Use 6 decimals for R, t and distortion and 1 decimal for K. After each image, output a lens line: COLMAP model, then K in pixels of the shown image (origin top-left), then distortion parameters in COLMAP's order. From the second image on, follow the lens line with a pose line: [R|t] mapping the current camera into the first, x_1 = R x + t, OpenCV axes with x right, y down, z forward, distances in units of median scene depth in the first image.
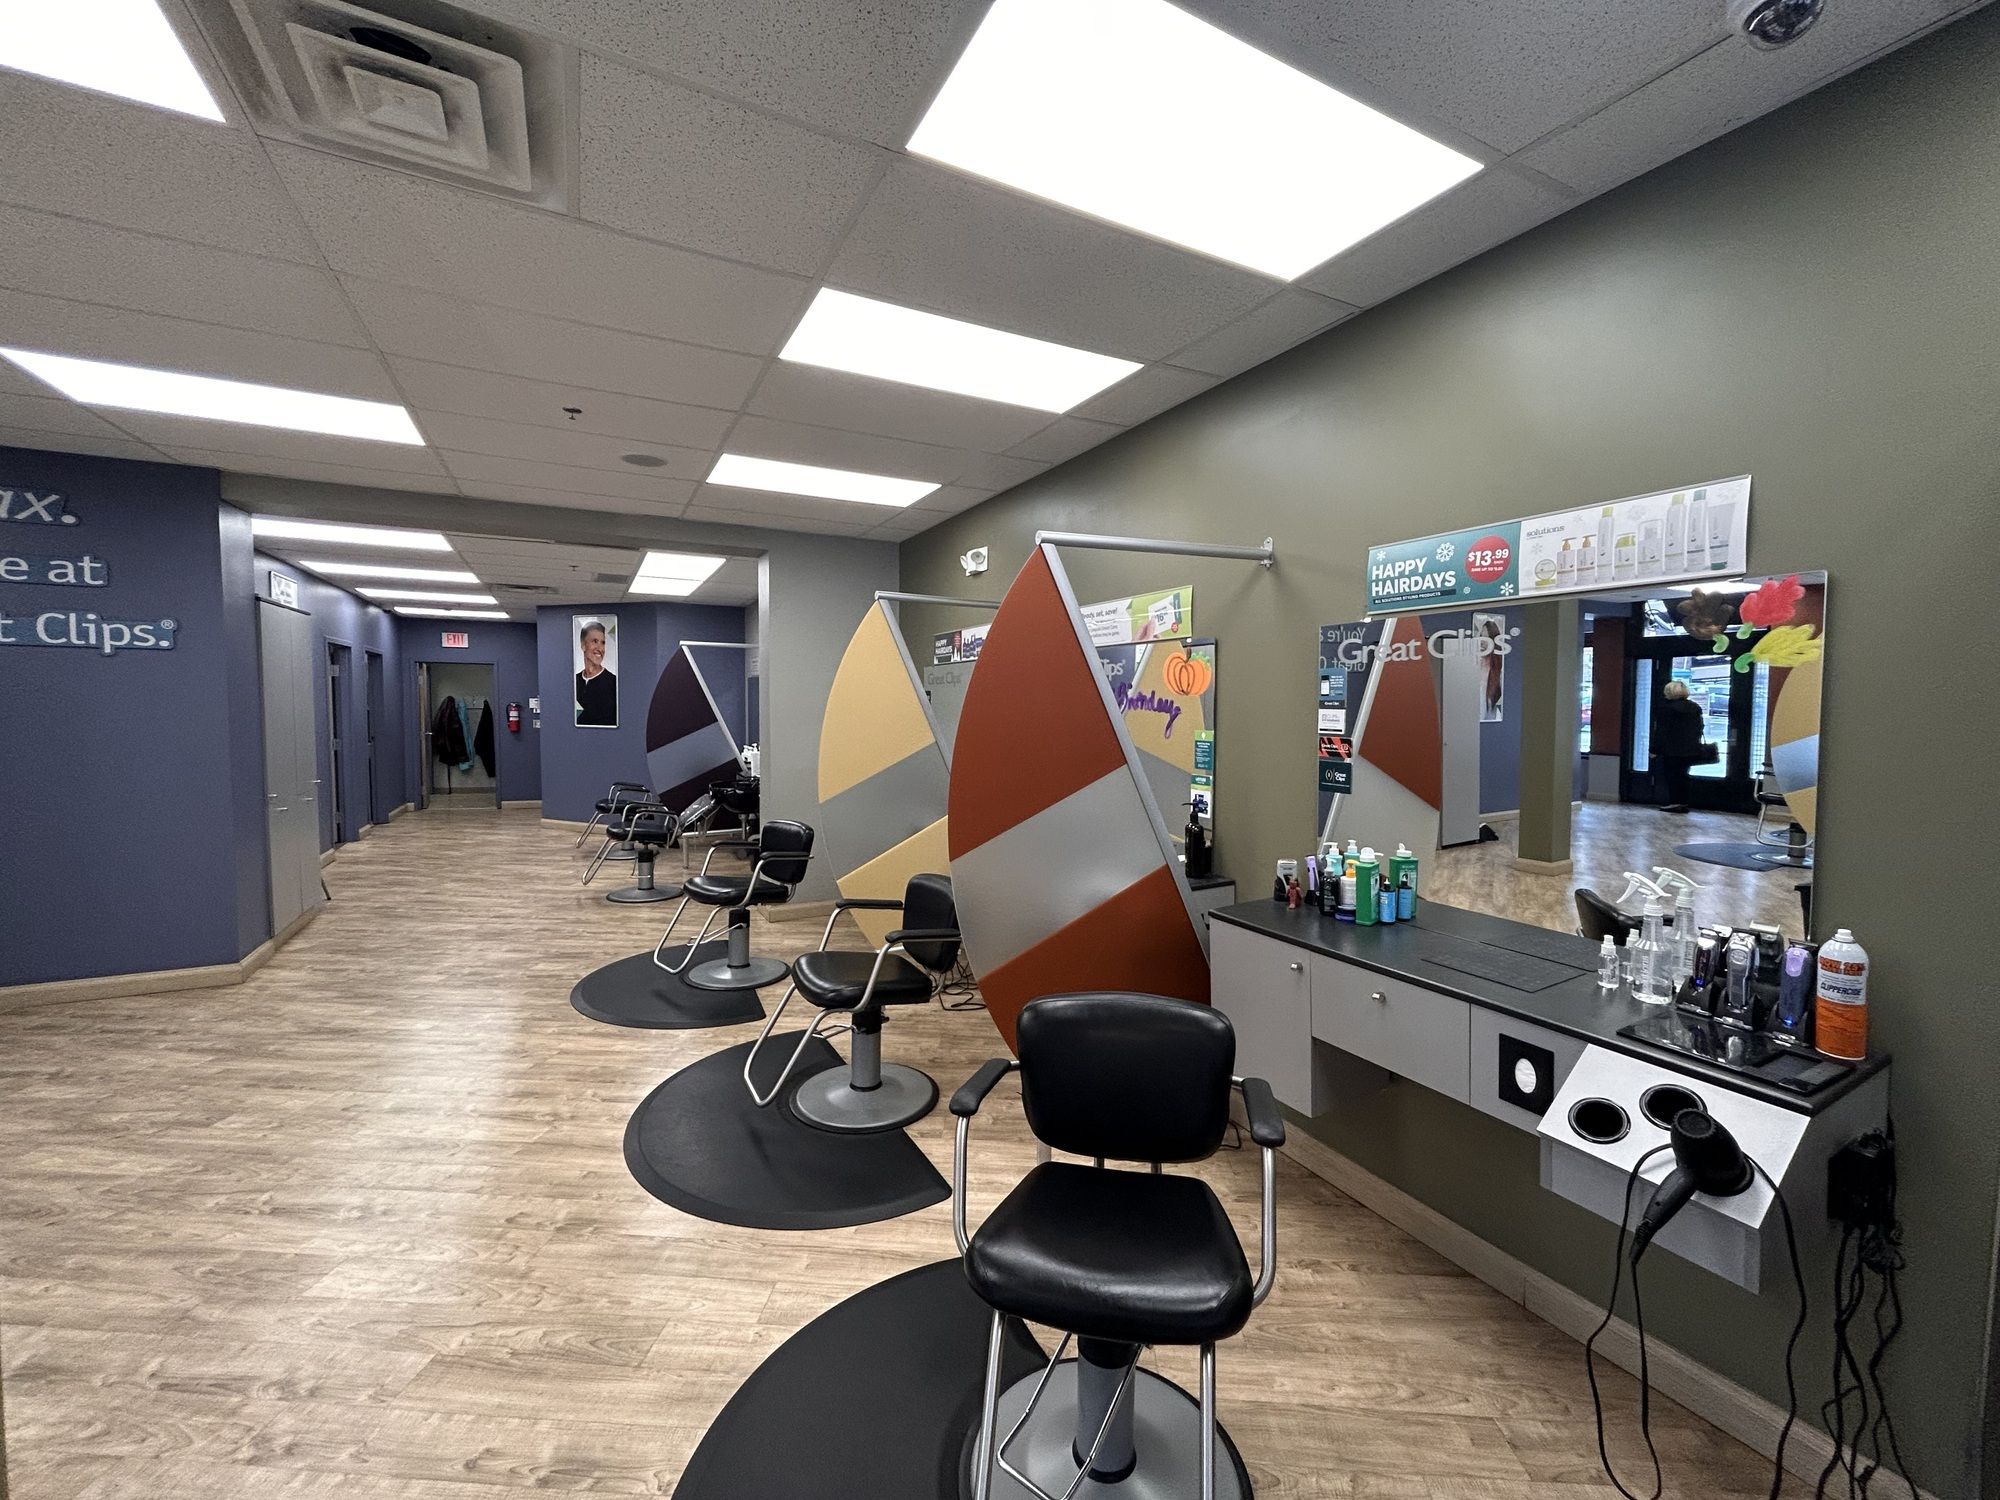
lens RADIAL K [[808.9, 0, 999.5], [0, 808.9, 744.2], [0, 0, 1]] dist [0.000486, 0.000007]
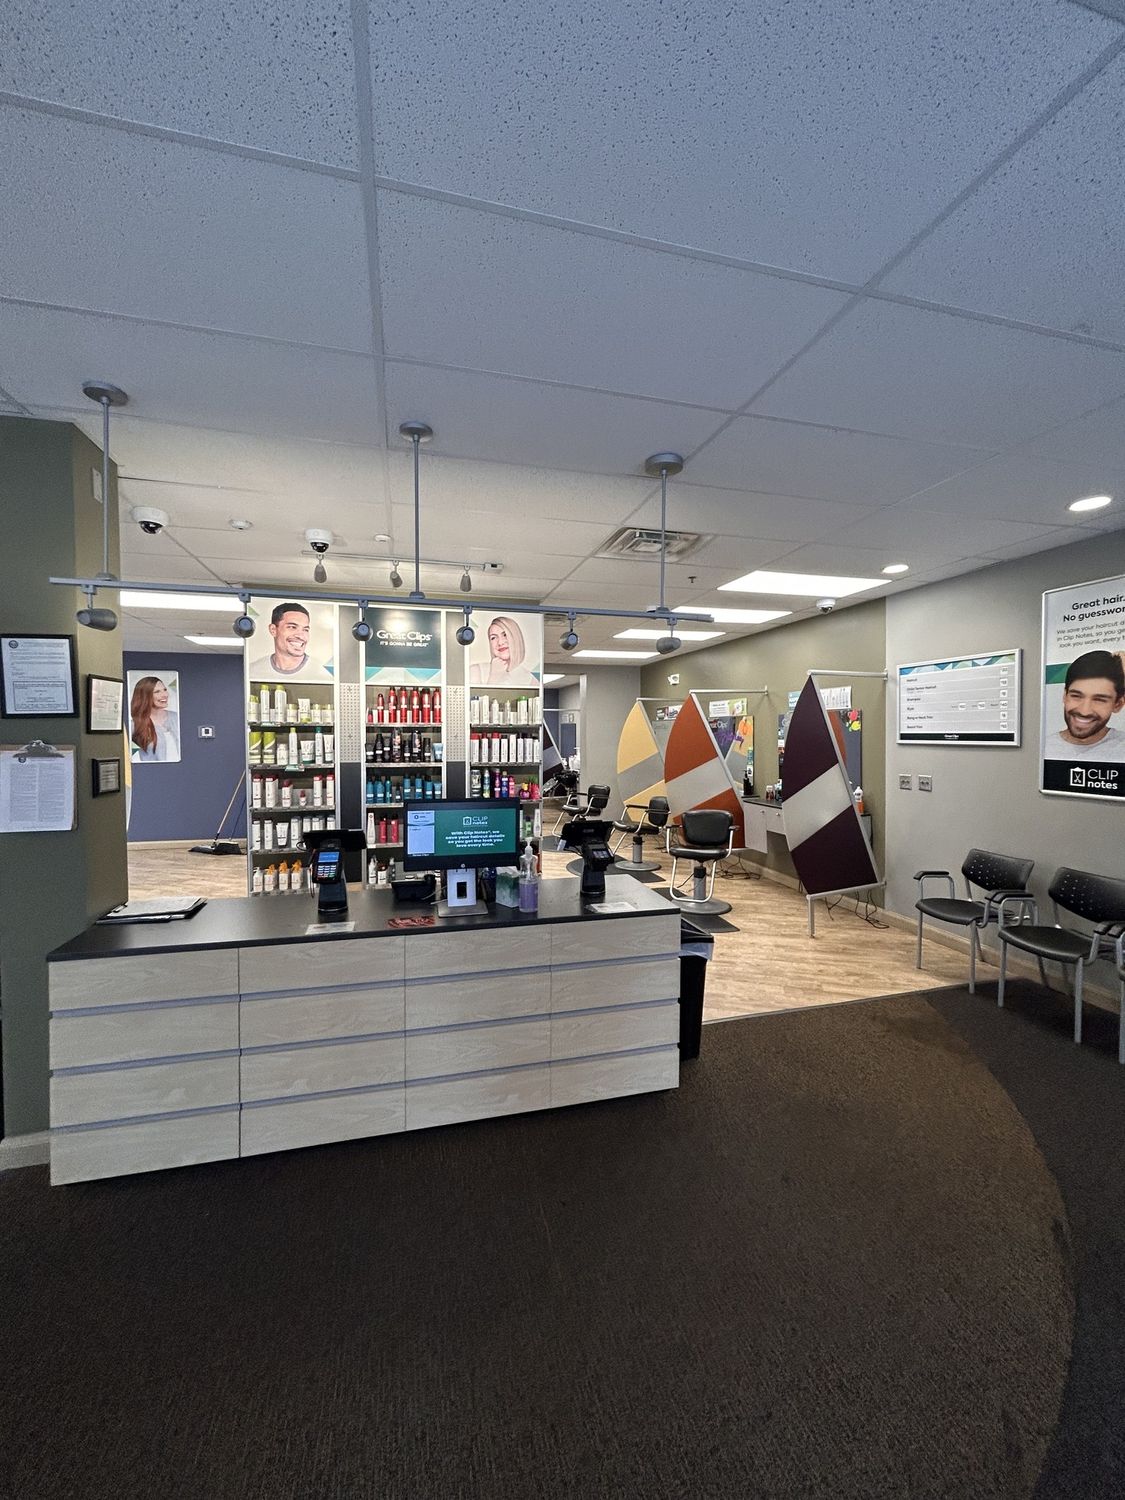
lens RADIAL K [[606.7, 0, 560.6], [0, 606.7, 749.0], [0, 0, 1]] dist [0.000486, 0.000007]
pose [[0.974222, -0.004795, -0.225541, 0.072373], [-0.000917, 0.999682, -0.025216, 0.046372], [0.225590, 0.024772, 0.973907, -1.280717]]
